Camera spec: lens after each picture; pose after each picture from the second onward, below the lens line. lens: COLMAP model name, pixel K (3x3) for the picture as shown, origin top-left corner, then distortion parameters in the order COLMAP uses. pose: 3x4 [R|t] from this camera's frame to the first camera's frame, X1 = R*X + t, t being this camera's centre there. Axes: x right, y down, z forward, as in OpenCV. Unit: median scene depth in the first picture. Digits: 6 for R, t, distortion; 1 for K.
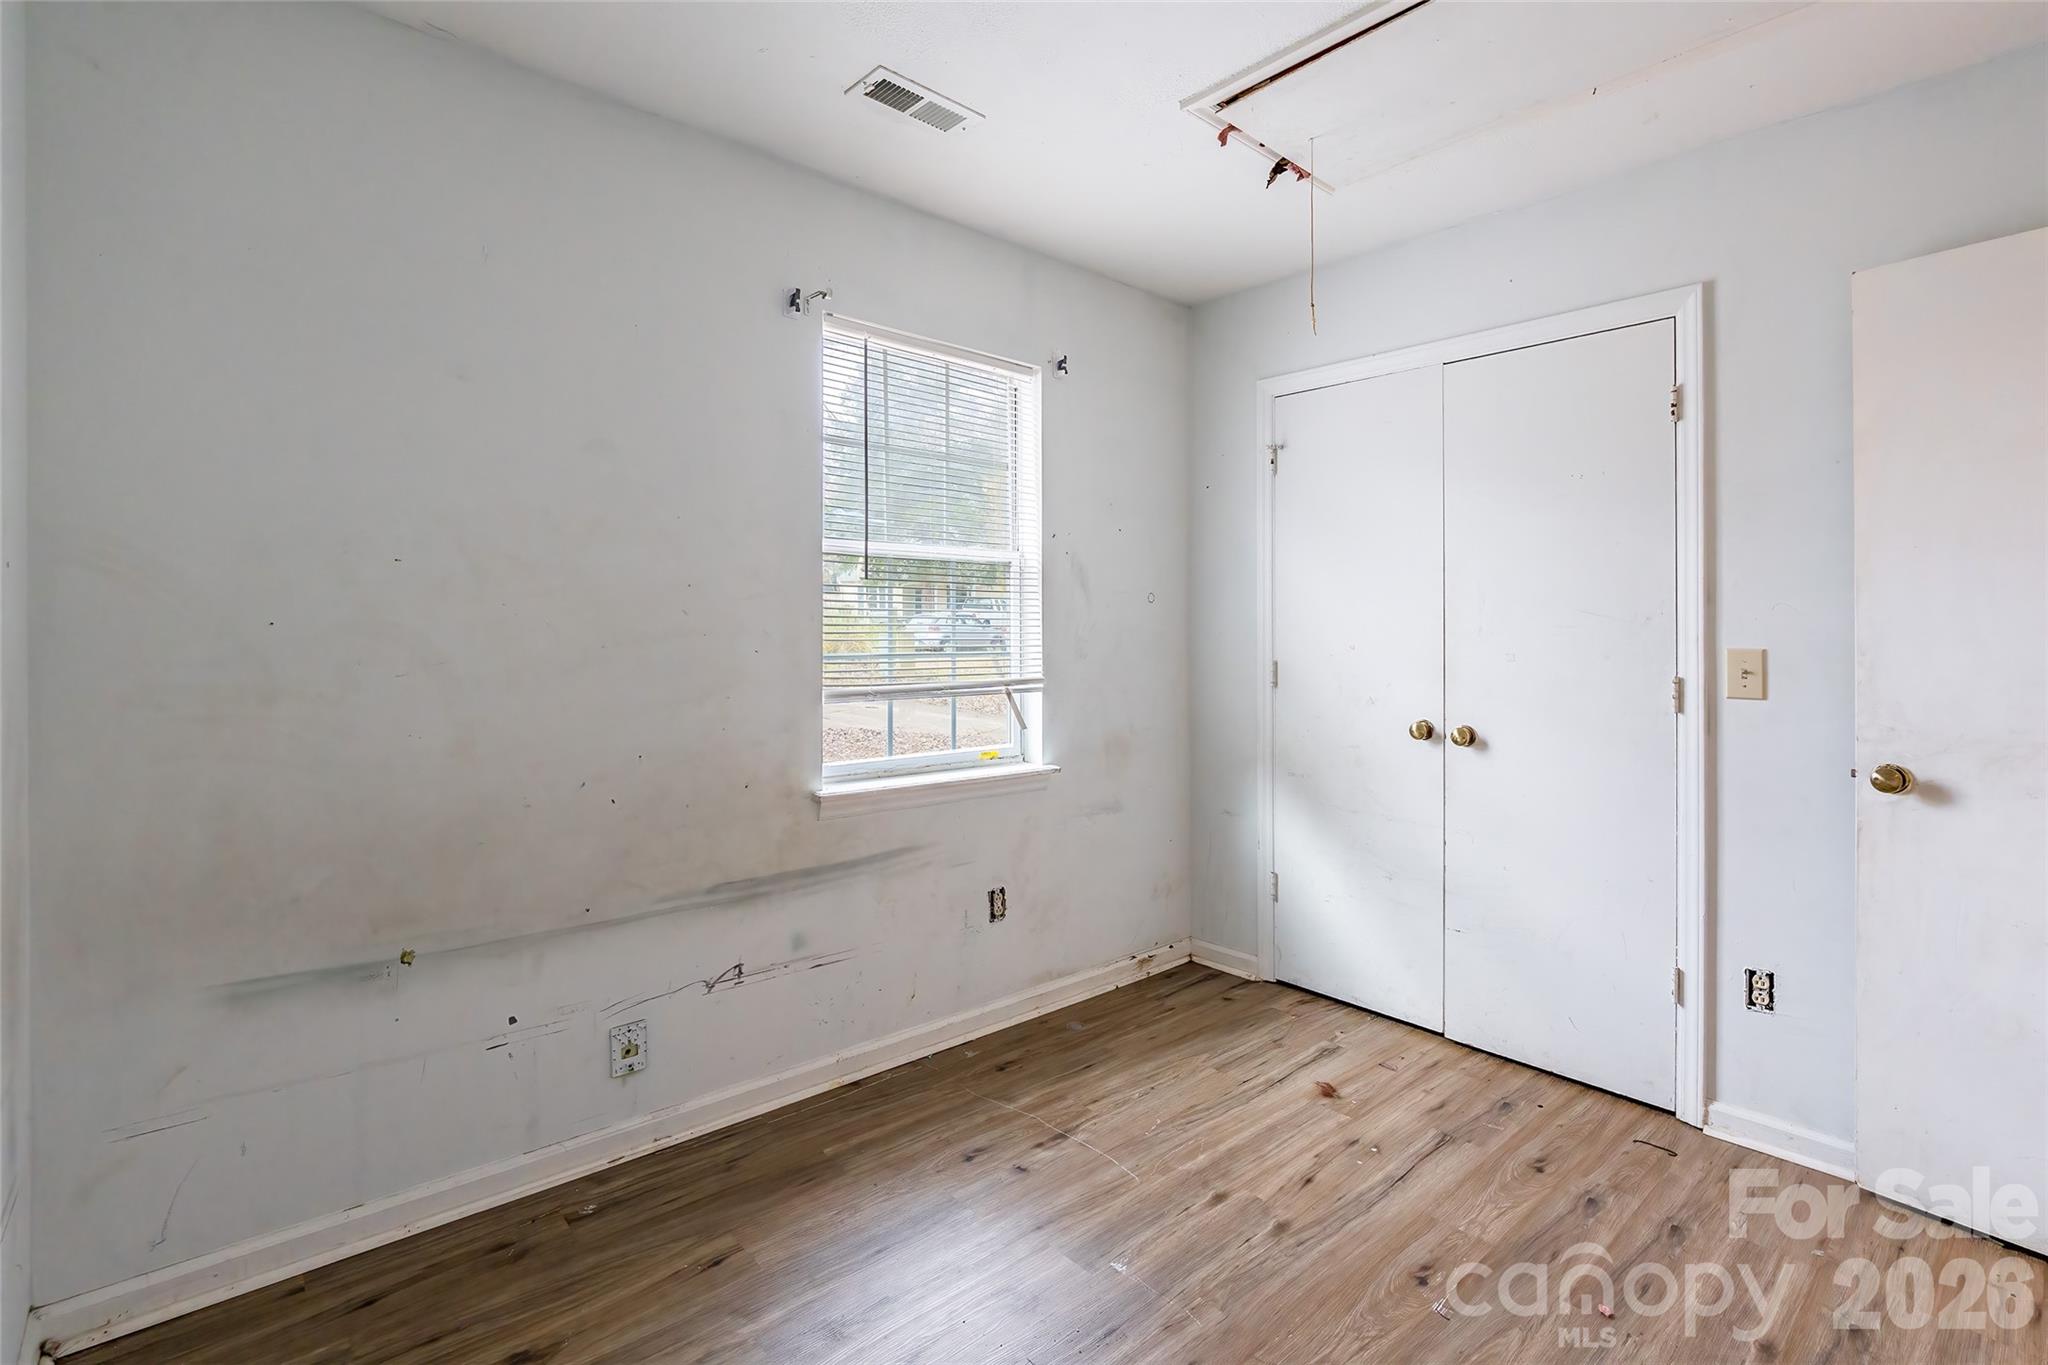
lens RADIAL K [[941.9, 0, 1094.8], [0, 941.9, 605.2], [0, 0, 1]] dist [-0.013076, 0.000606]
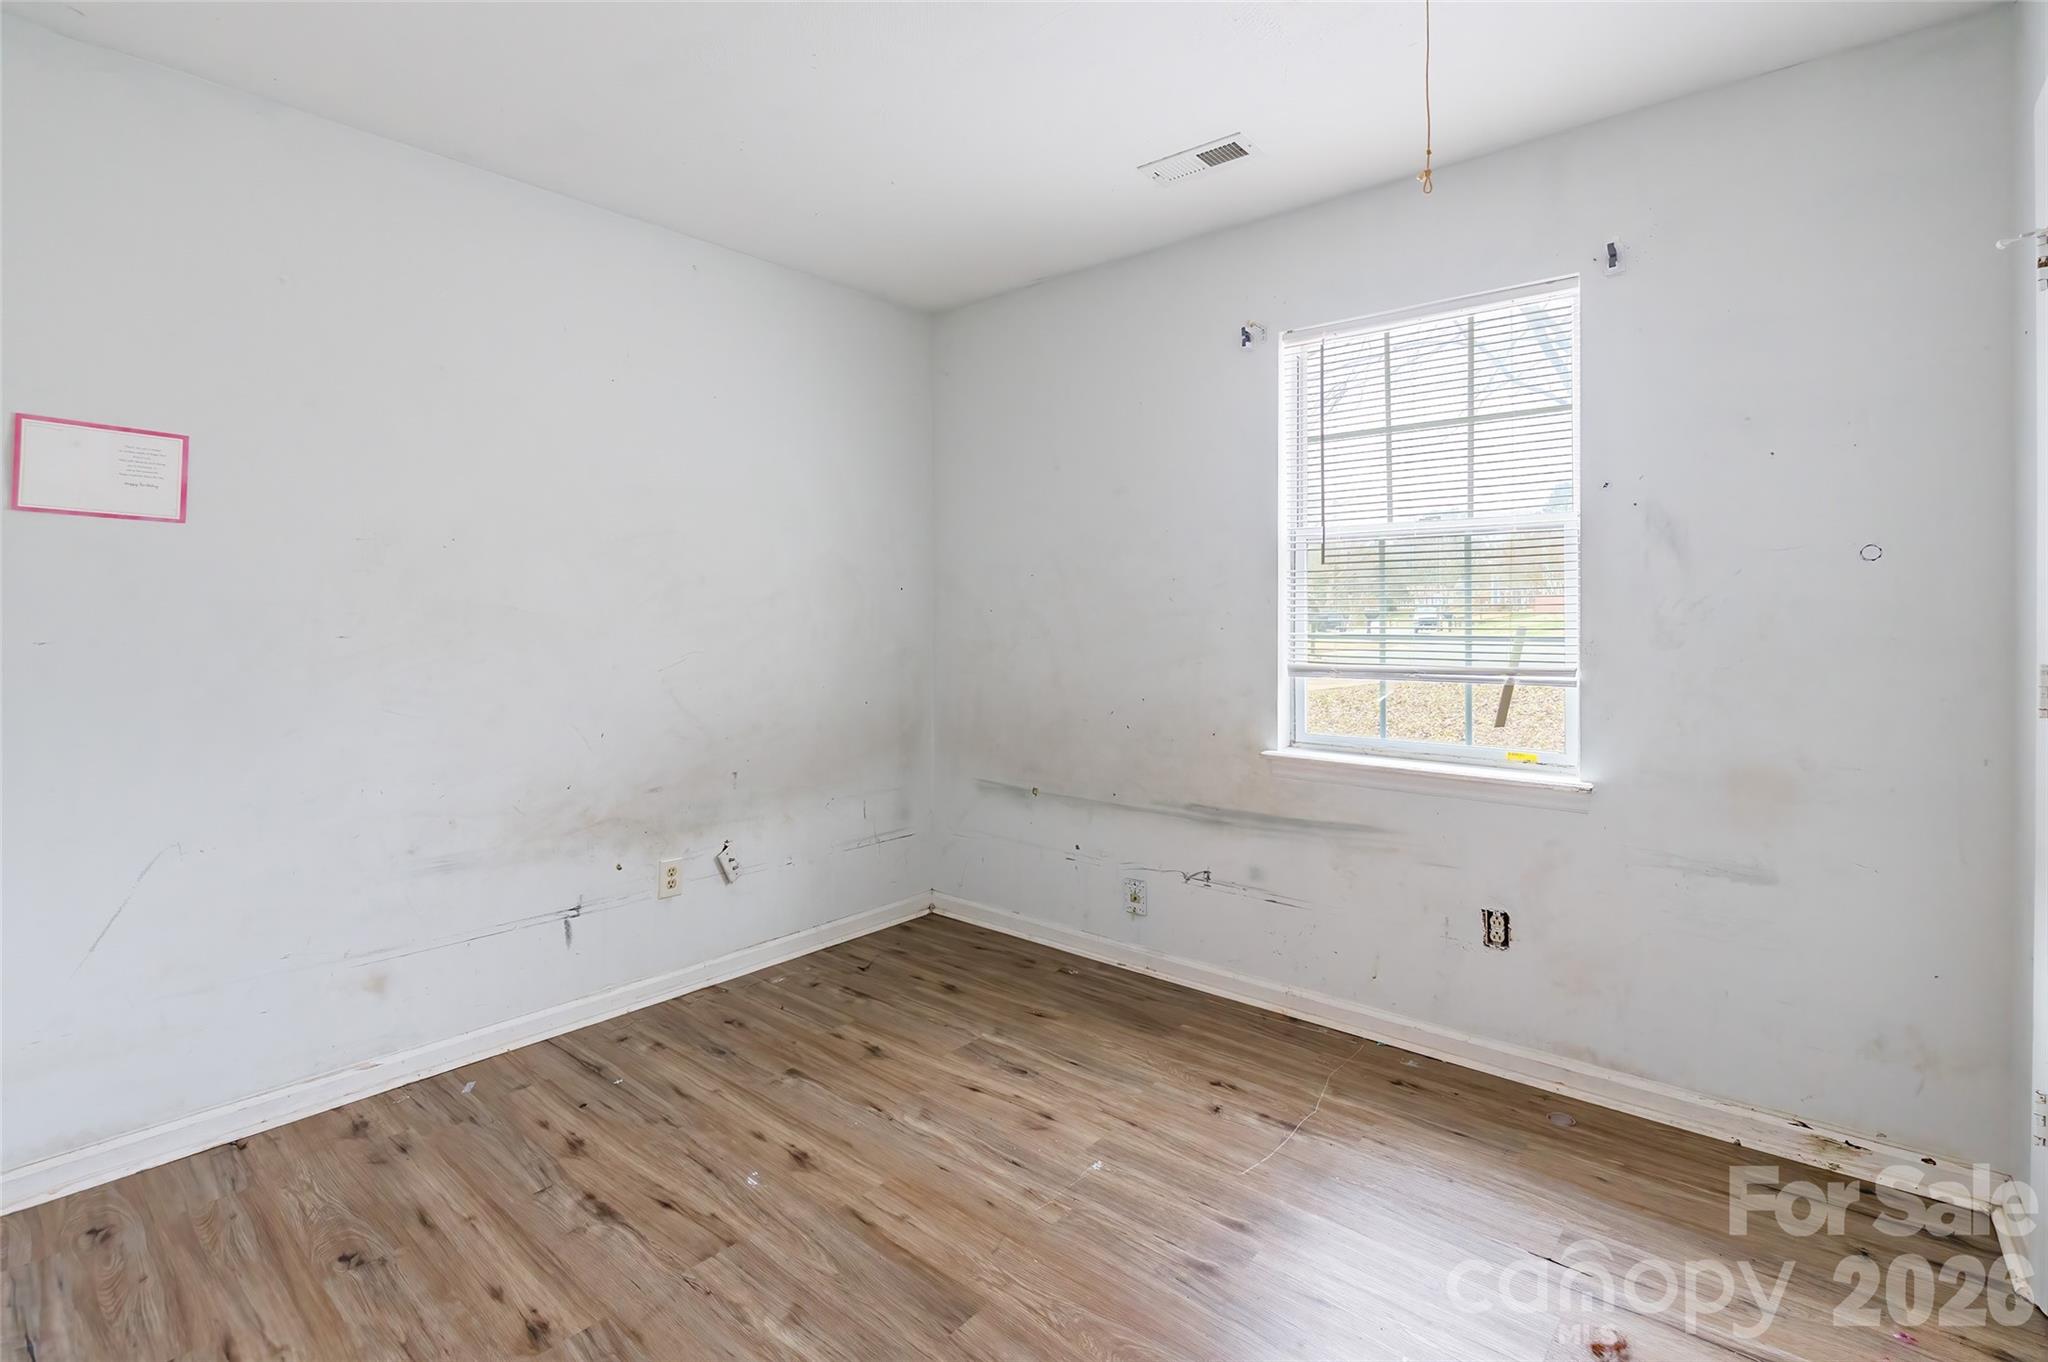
lens RADIAL K [[941.9, 0, 994.6], [0, 941.9, 582.6], [0, 0, 1]] dist [-0.013076, 0.000606]
pose [[0.108725, -0.038330, -0.993333, 0.873488], [0.031201, 0.998896, -0.035129, 0.022786], [0.993582, -0.027174, 0.109801, 0.569978]]
